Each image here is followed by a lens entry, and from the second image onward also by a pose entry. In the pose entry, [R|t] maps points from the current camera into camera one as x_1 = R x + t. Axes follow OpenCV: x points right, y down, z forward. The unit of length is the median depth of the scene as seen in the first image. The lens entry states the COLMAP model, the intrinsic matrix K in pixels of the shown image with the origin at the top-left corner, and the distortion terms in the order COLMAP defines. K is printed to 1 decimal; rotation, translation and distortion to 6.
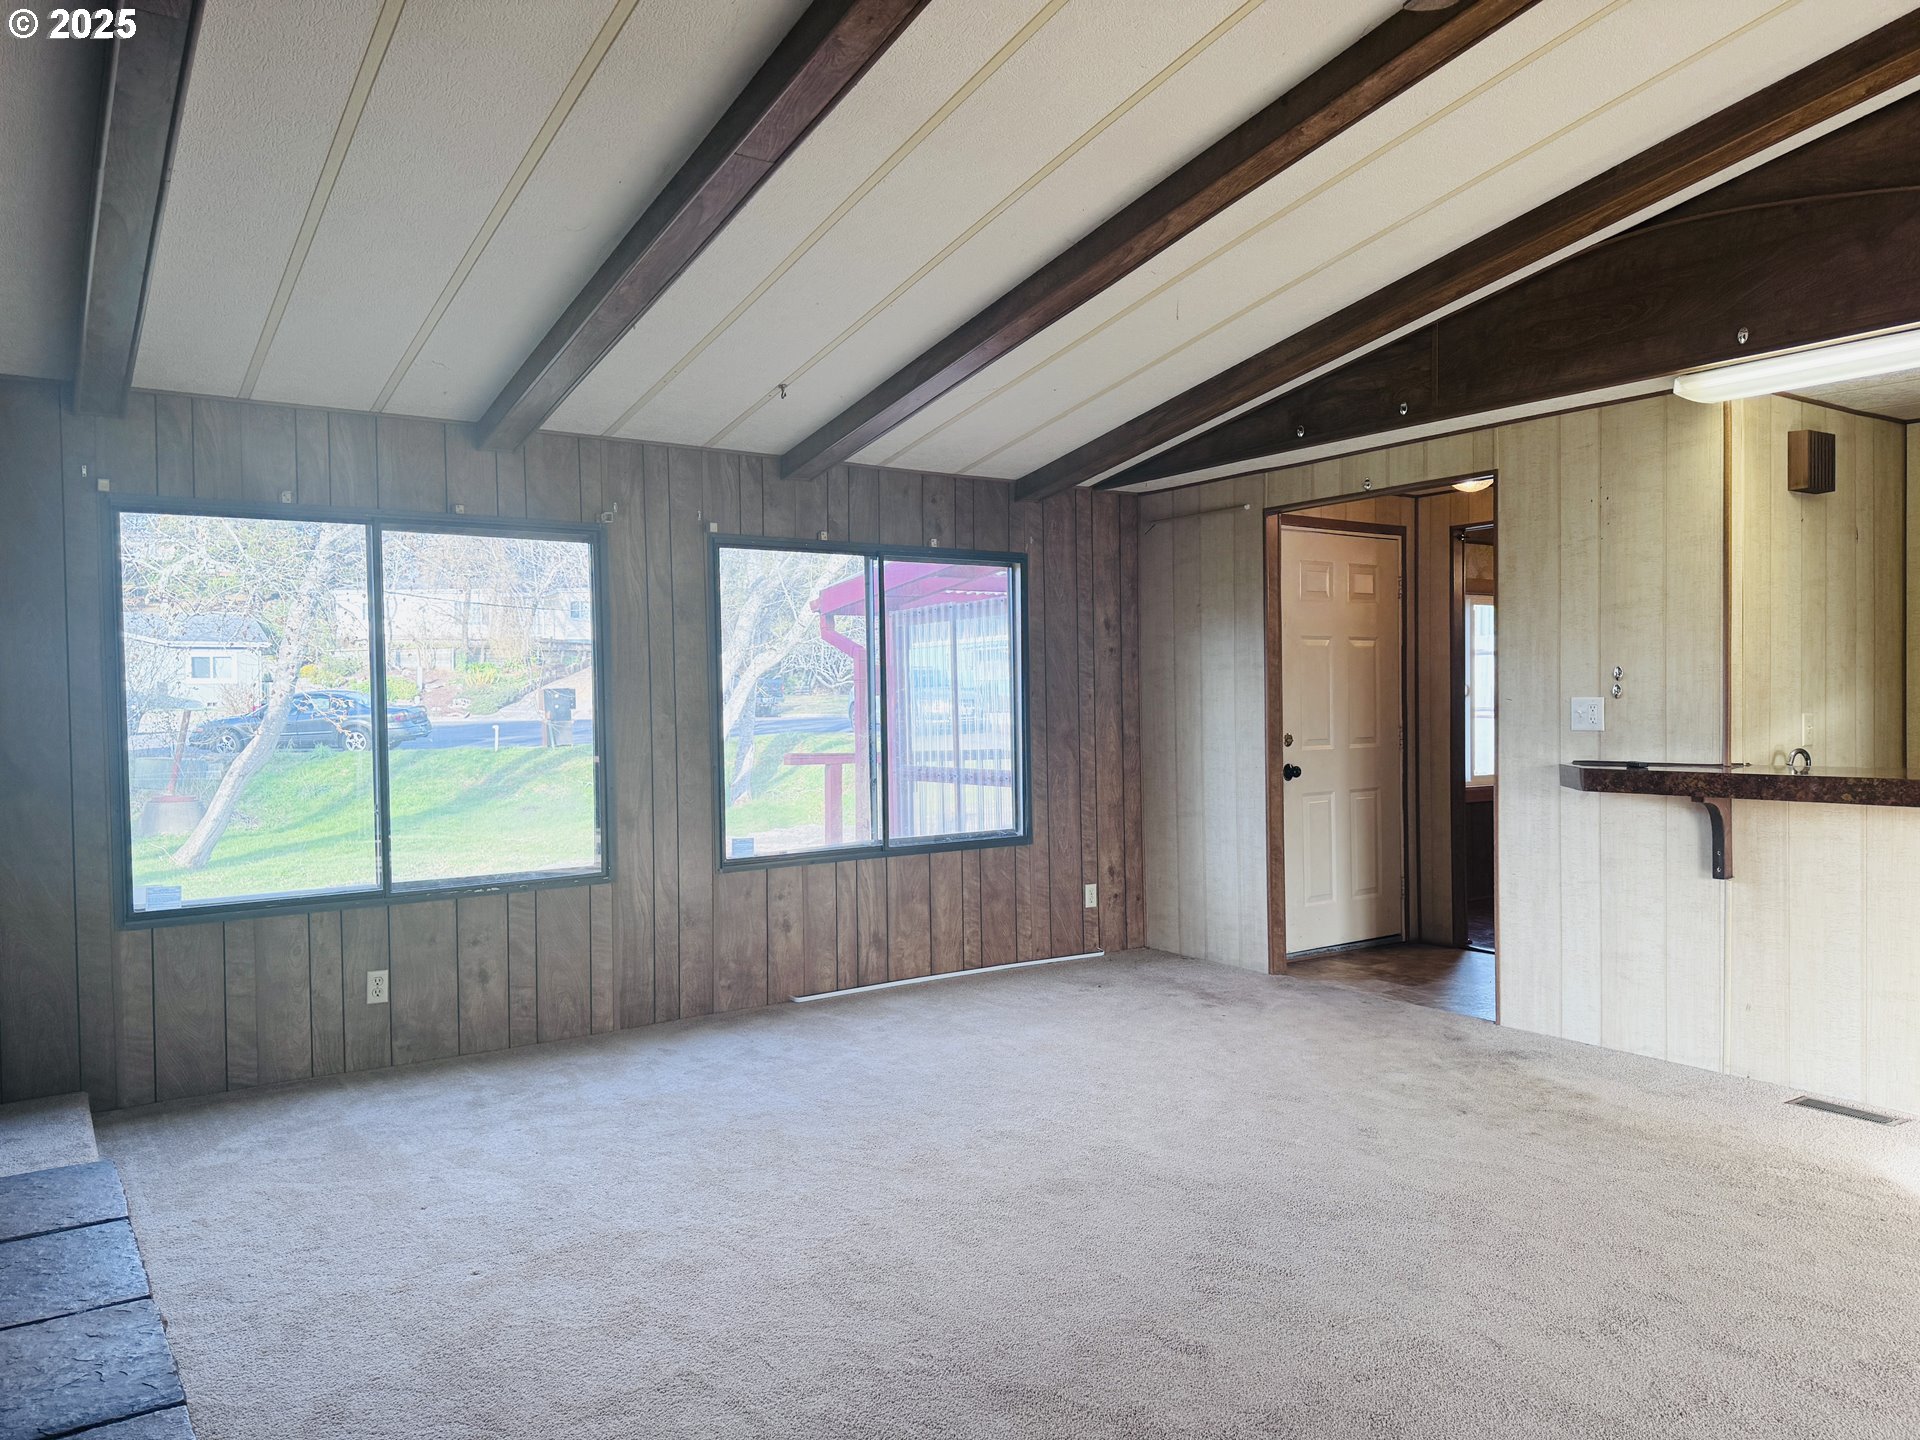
lens RADIAL K [[1357.7, 0, 960.0], [0, 1357.7, 720.0], [0, 0, 1]] dist [0.069879, -0.082796]
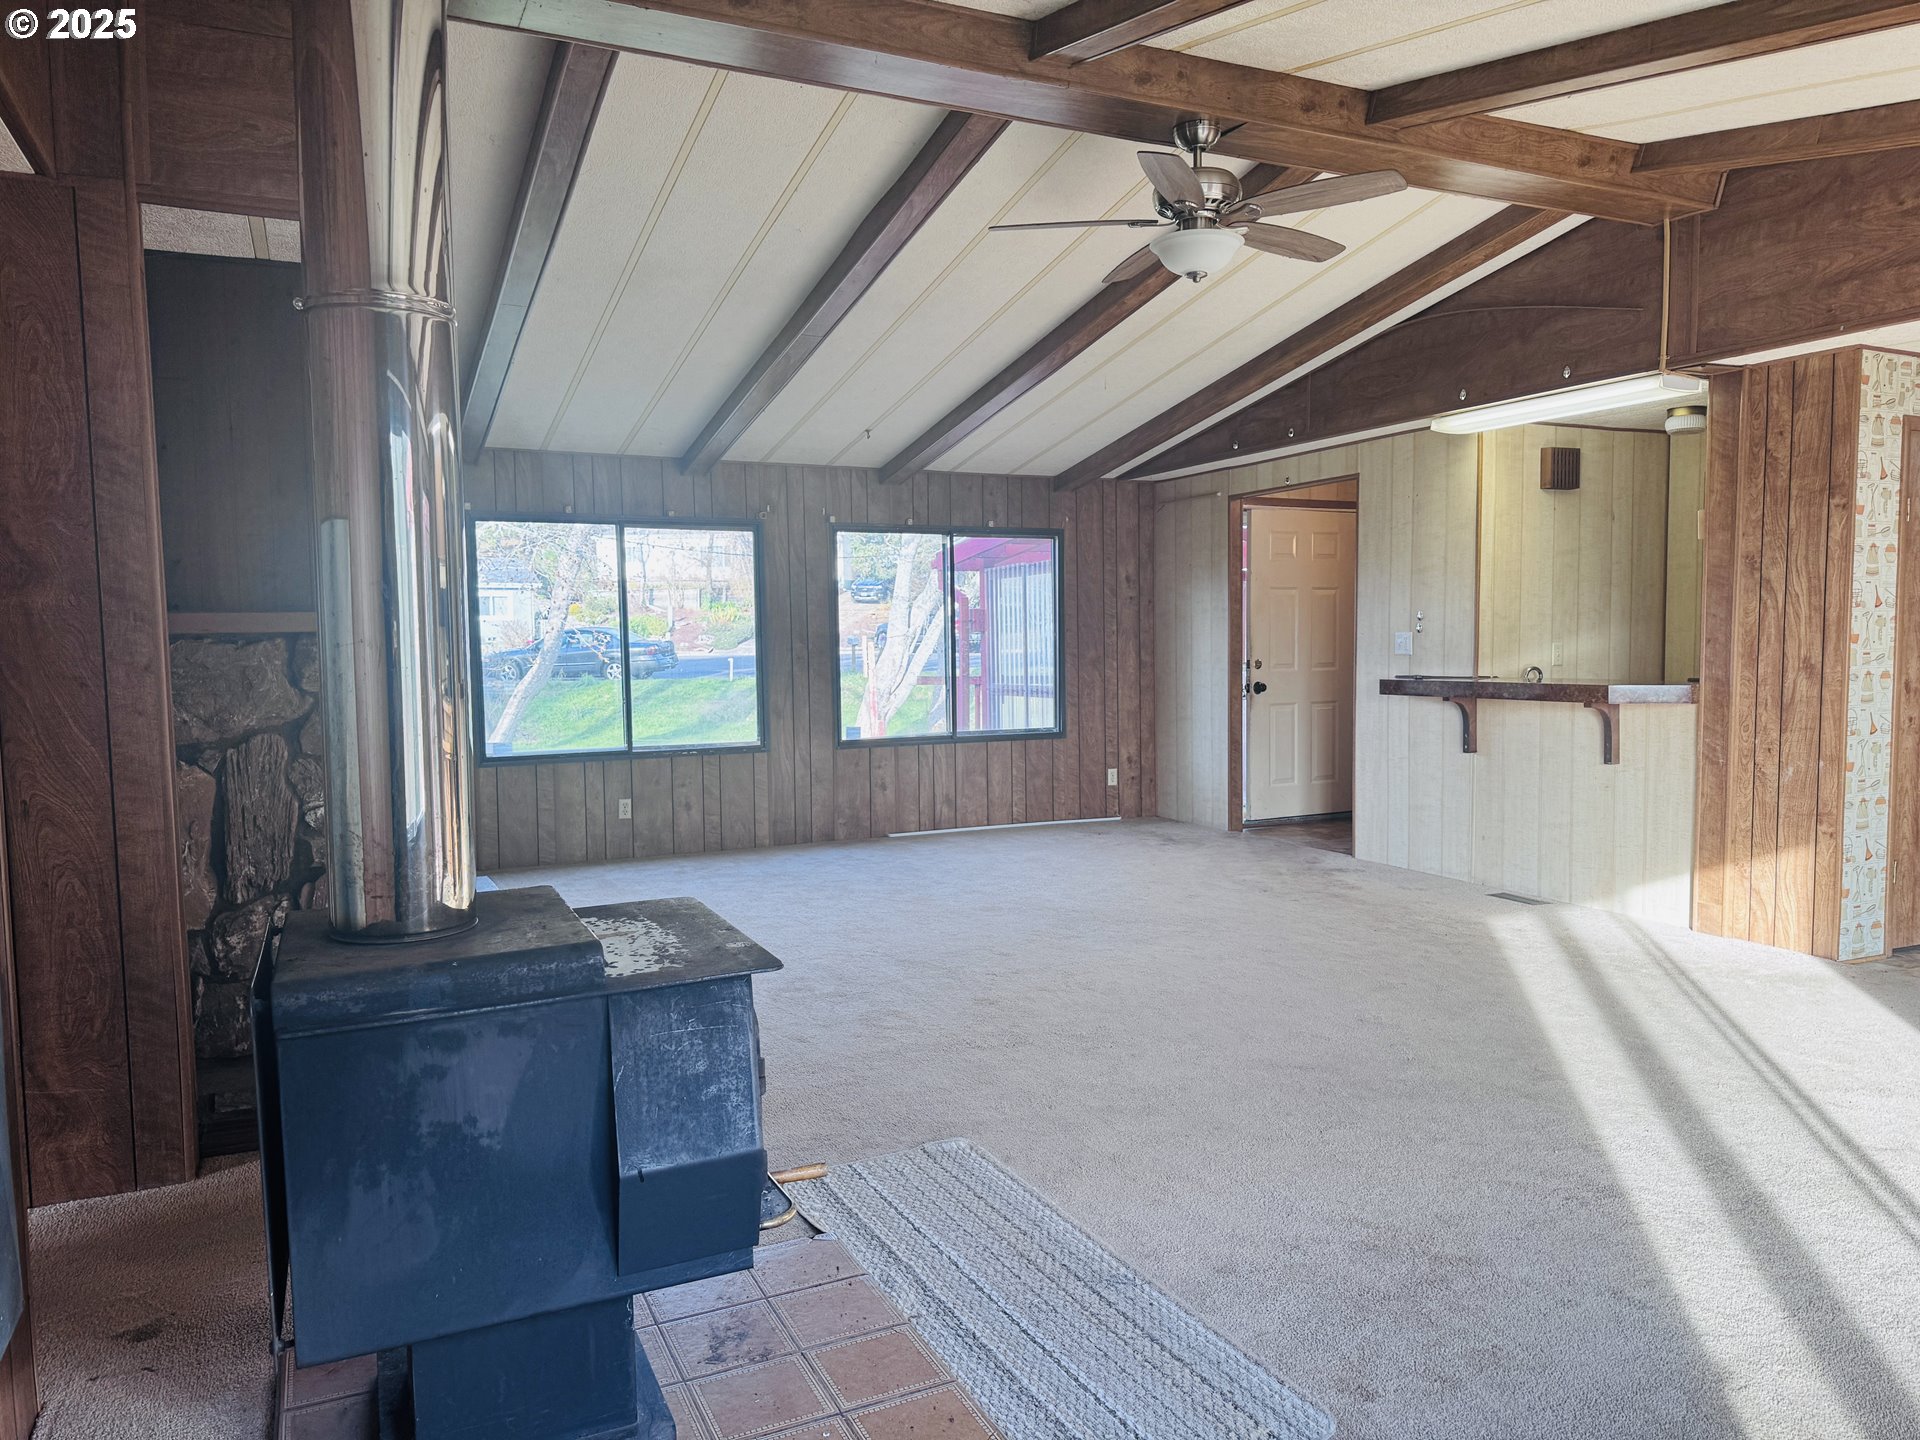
lens RADIAL K [[1357.7, 0, 960.0], [0, 1357.7, 720.0], [0, 0, 1]] dist [0.069879, -0.082796]
pose [[0.986019, 0.011365, -0.166245, 0.228682], [-0.003647, 0.998904, 0.046659, 0.010390], [0.166593, -0.045401, 0.984980, -0.508548]]
